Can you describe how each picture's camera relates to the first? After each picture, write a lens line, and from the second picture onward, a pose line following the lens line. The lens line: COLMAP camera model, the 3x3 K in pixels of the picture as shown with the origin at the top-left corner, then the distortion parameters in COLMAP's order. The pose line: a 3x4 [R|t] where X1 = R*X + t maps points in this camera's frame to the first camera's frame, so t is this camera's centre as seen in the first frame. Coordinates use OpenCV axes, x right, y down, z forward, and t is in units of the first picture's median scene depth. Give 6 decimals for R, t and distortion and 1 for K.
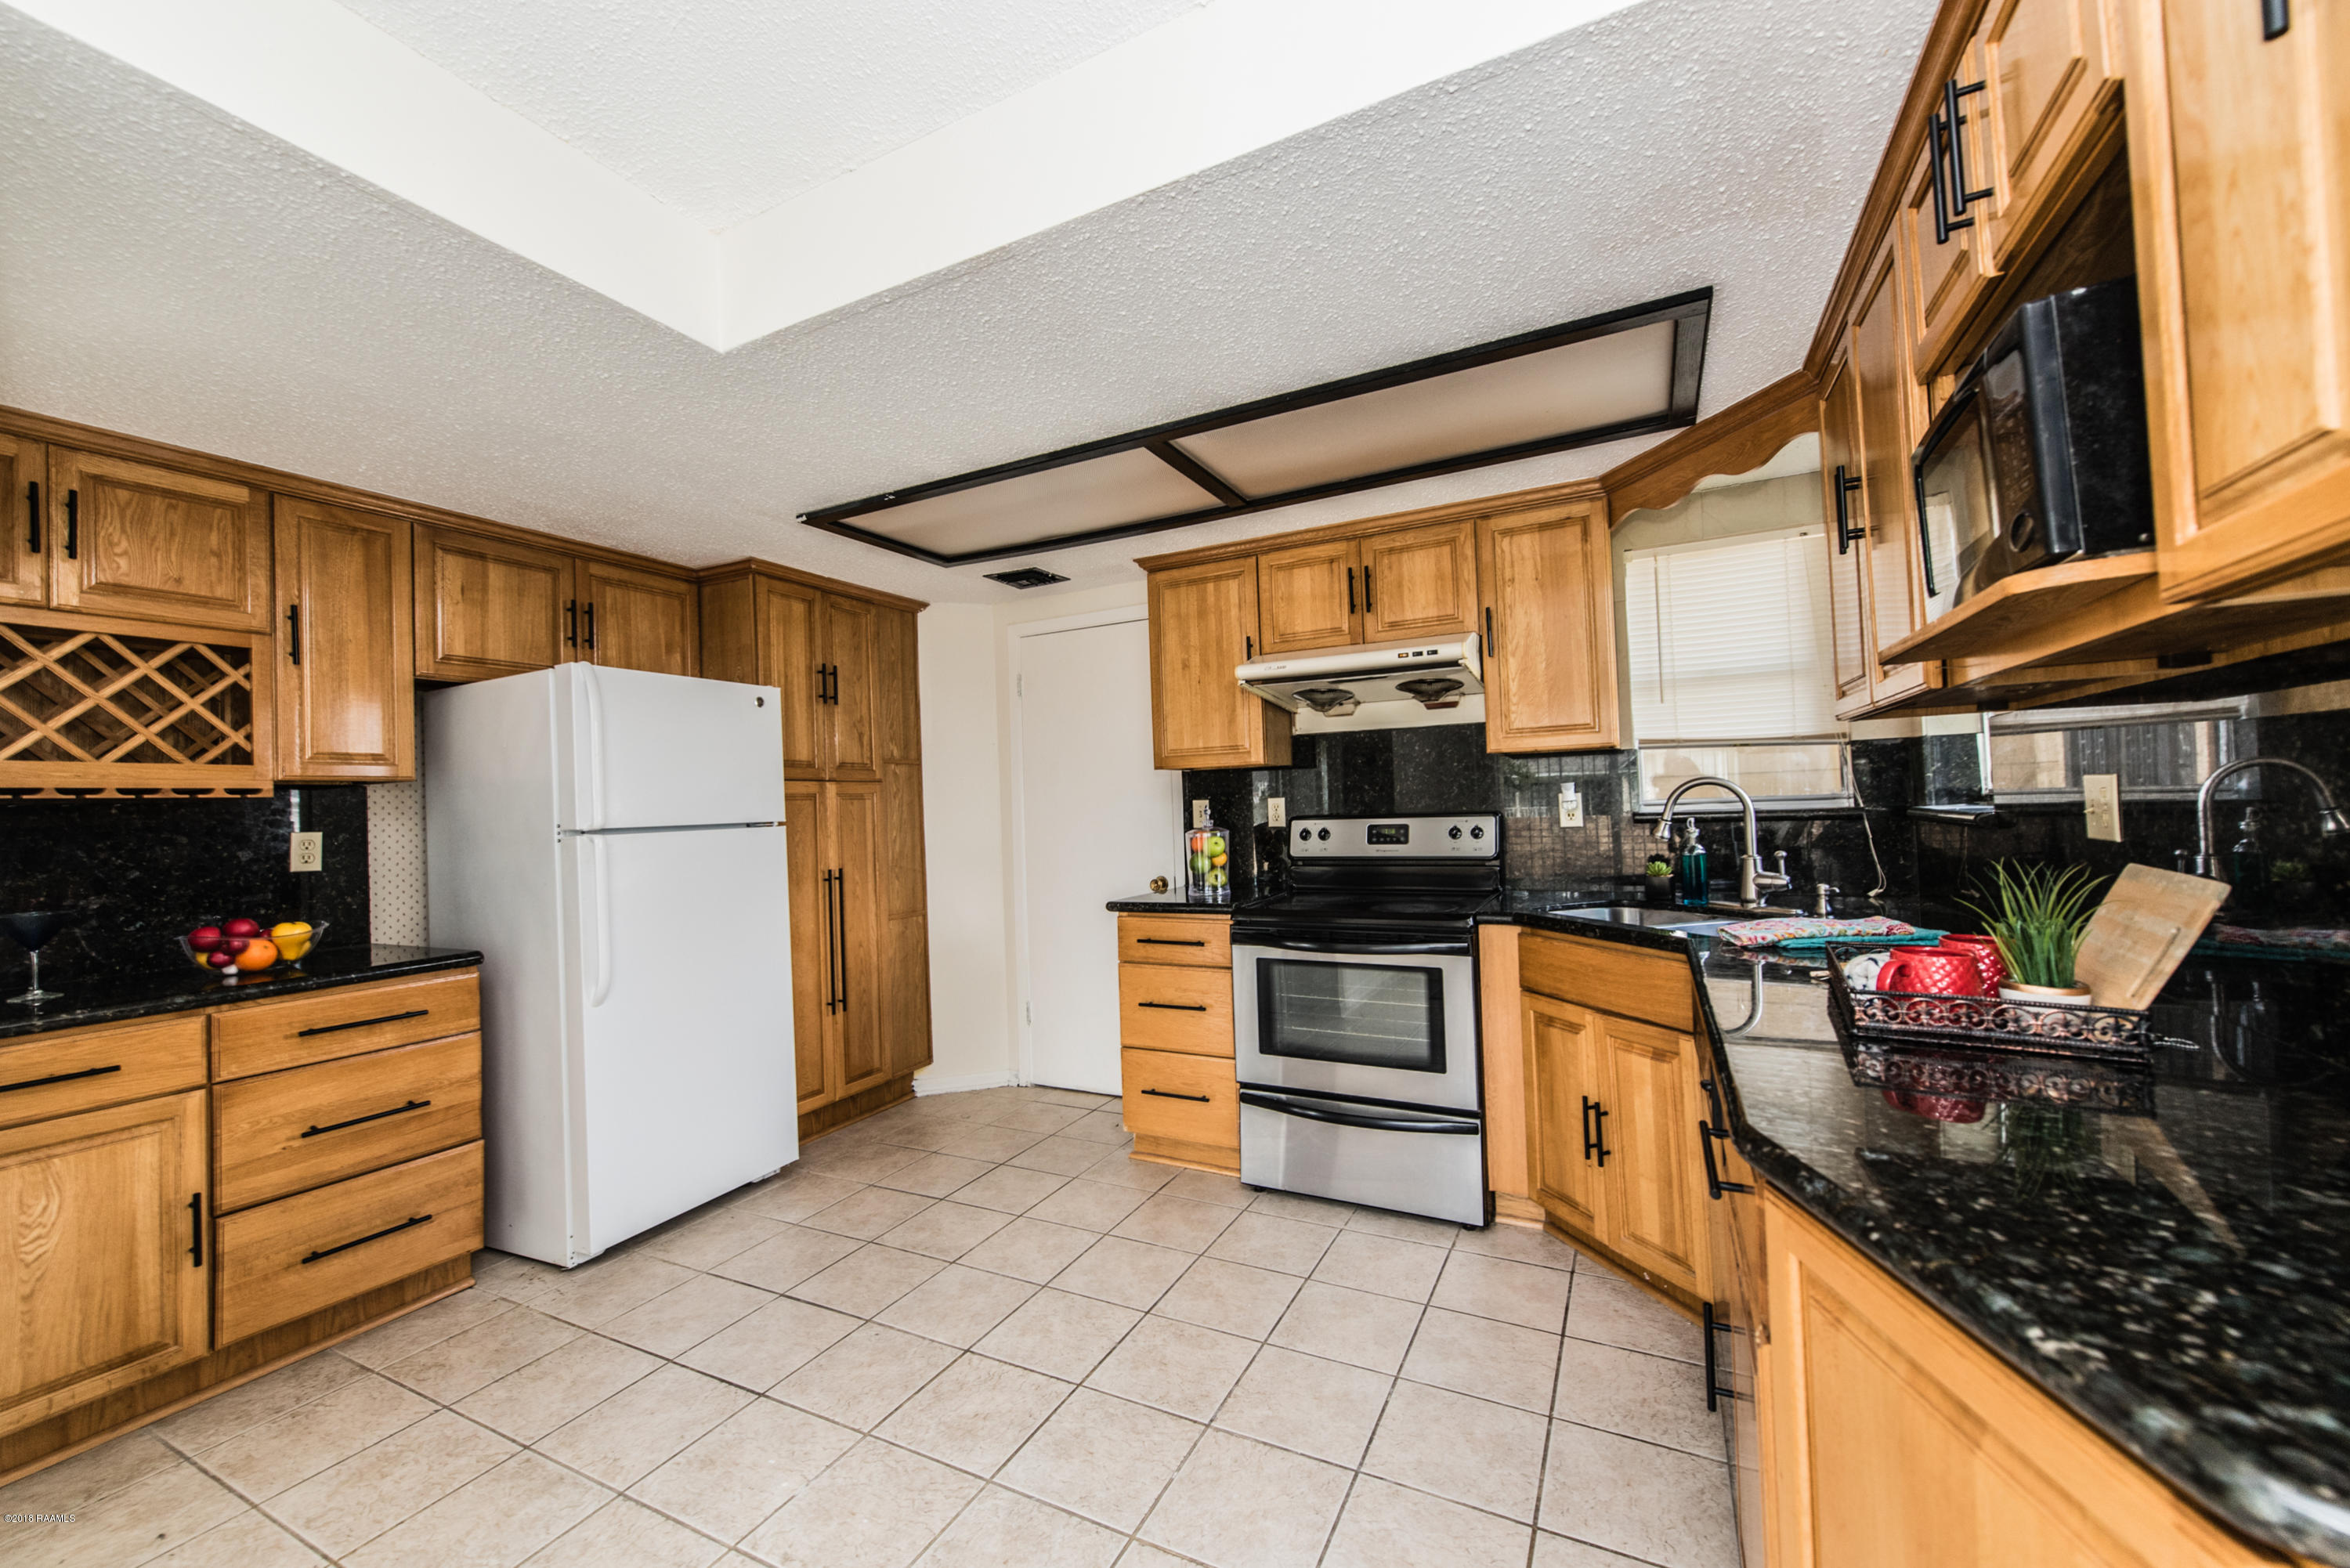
lens RADIAL K [[916.9, 0, 1173.8], [0, 916.9, 782.1], [0, 0, 1]] dist [0.017158, -0.005092]
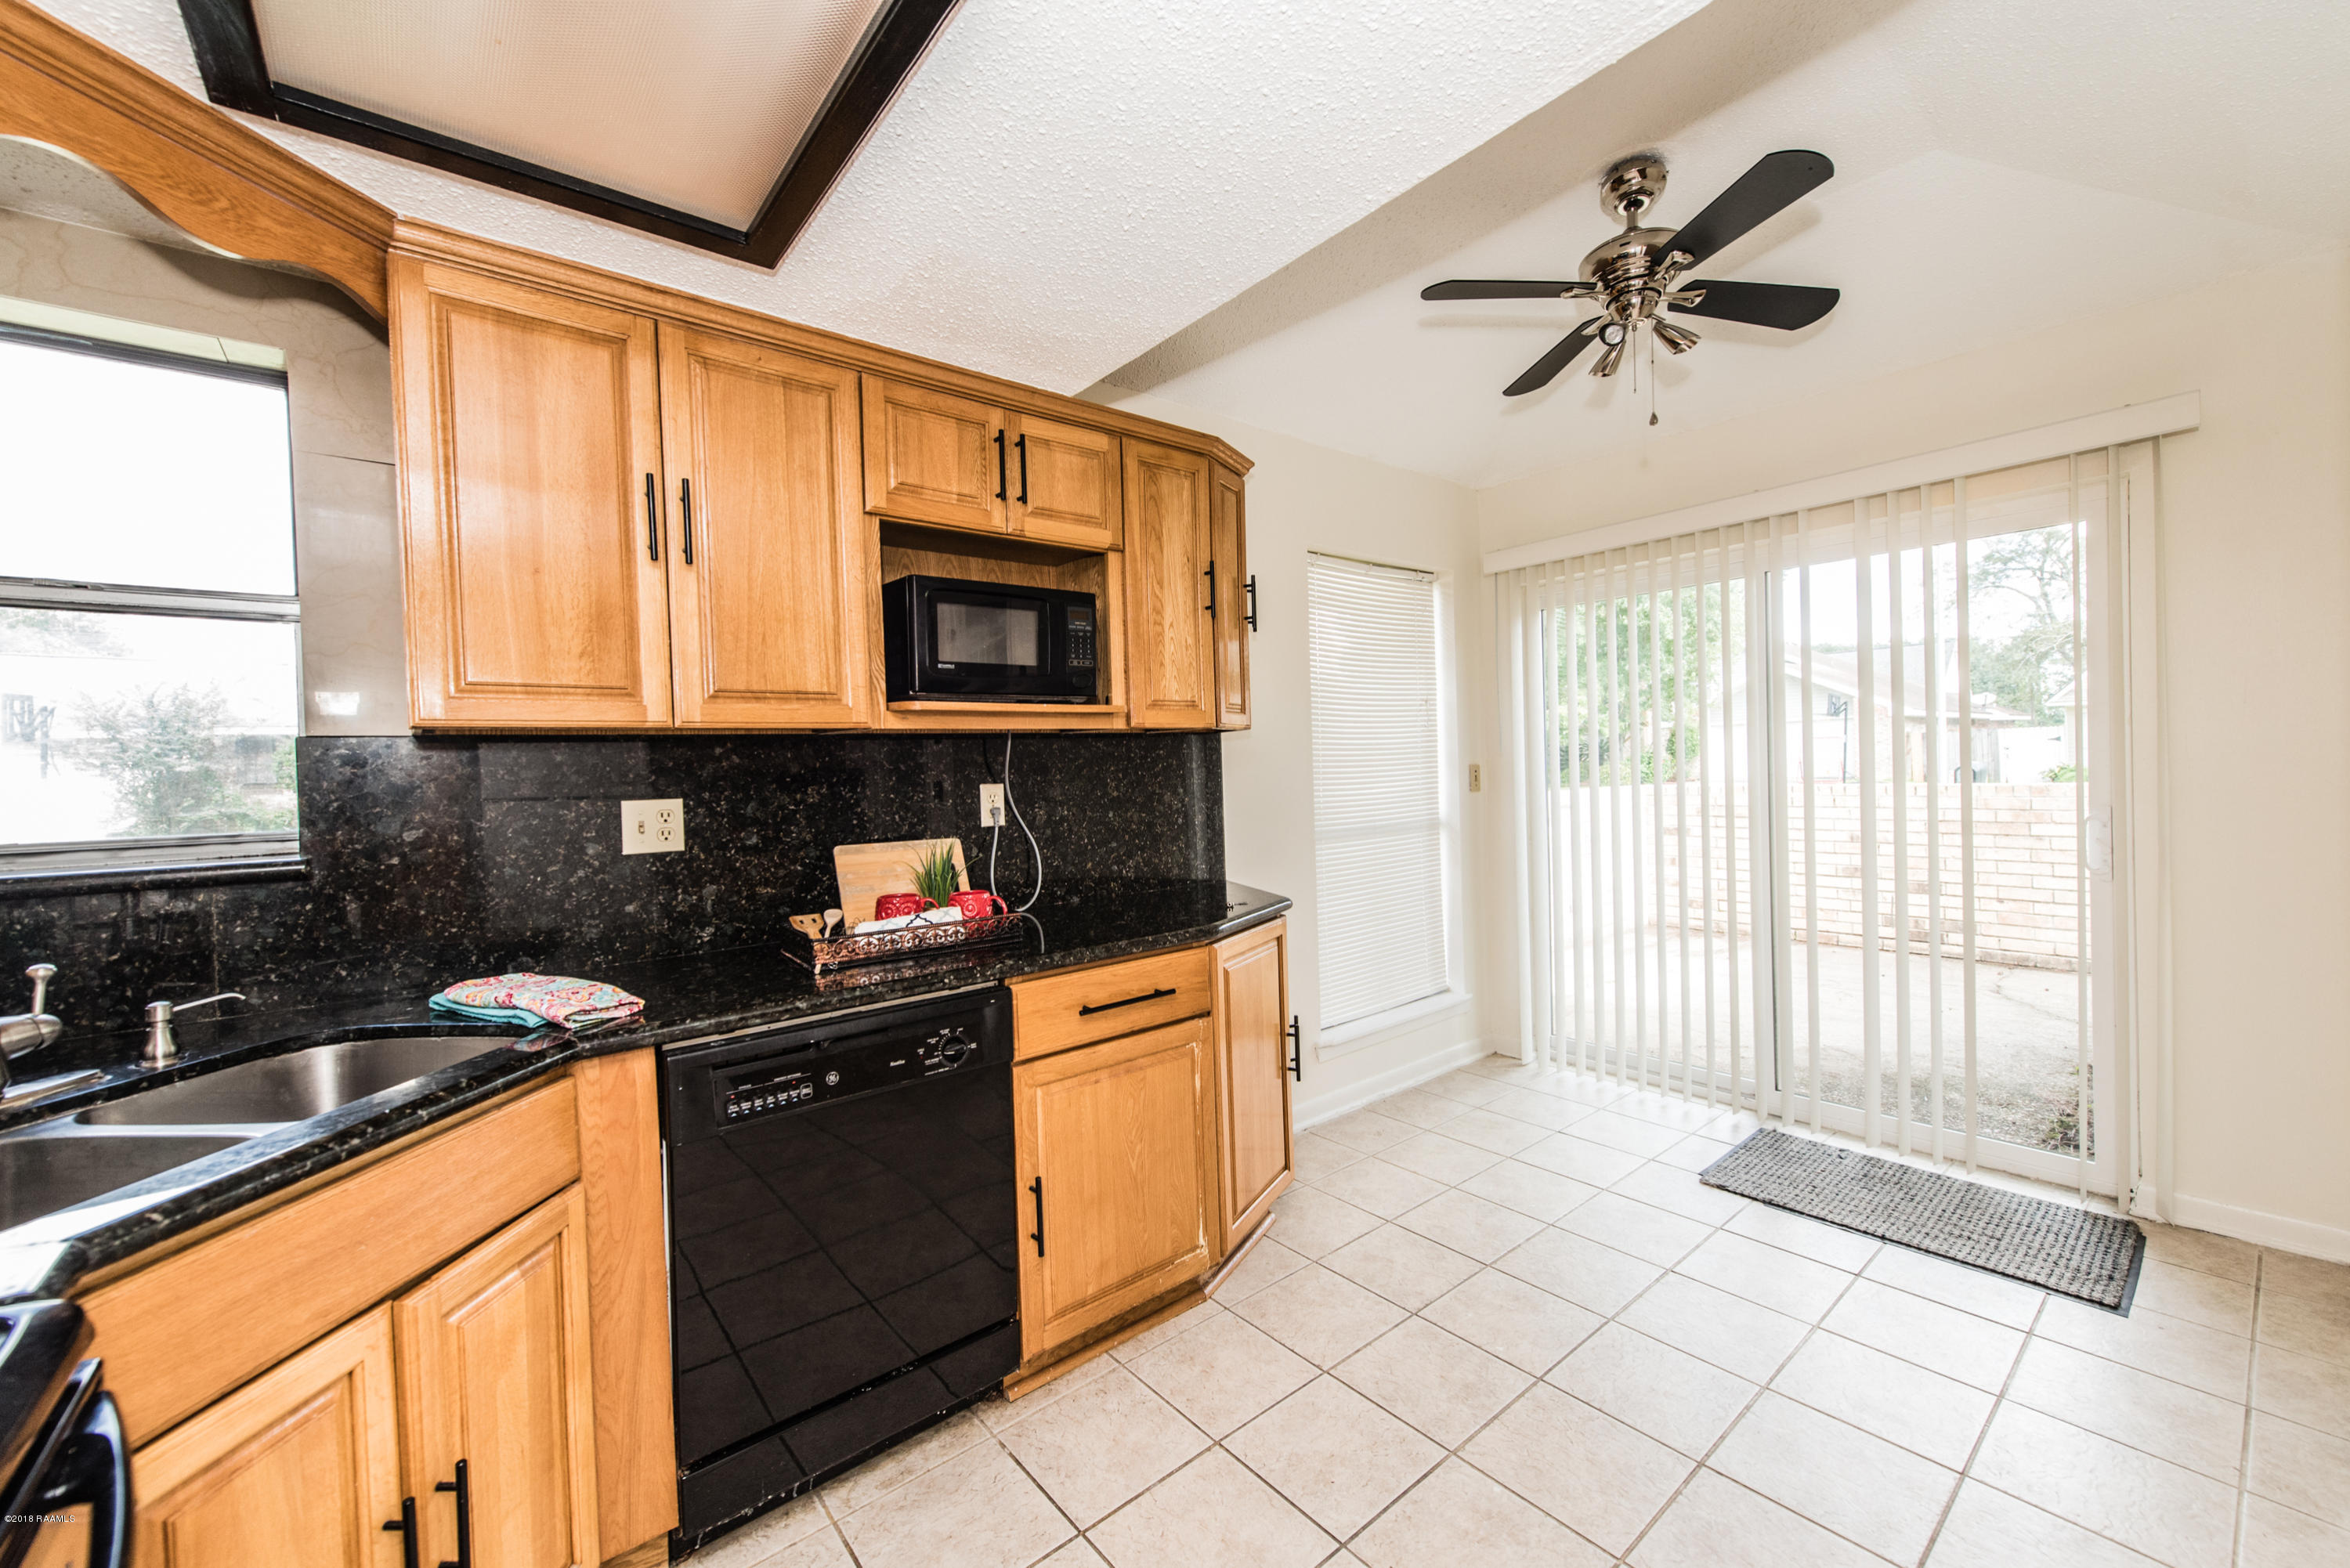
lens RADIAL K [[916.9, 0, 1173.8], [0, 916.9, 782.1], [0, 0, 1]] dist [0.017158, -0.005092]
pose [[-0.915878, 0.061155, 0.396772, -0.076480], [0.056974, 0.998126, -0.022328, 0.019717], [-0.397394, 0.002156, -0.917646, 1.054709]]
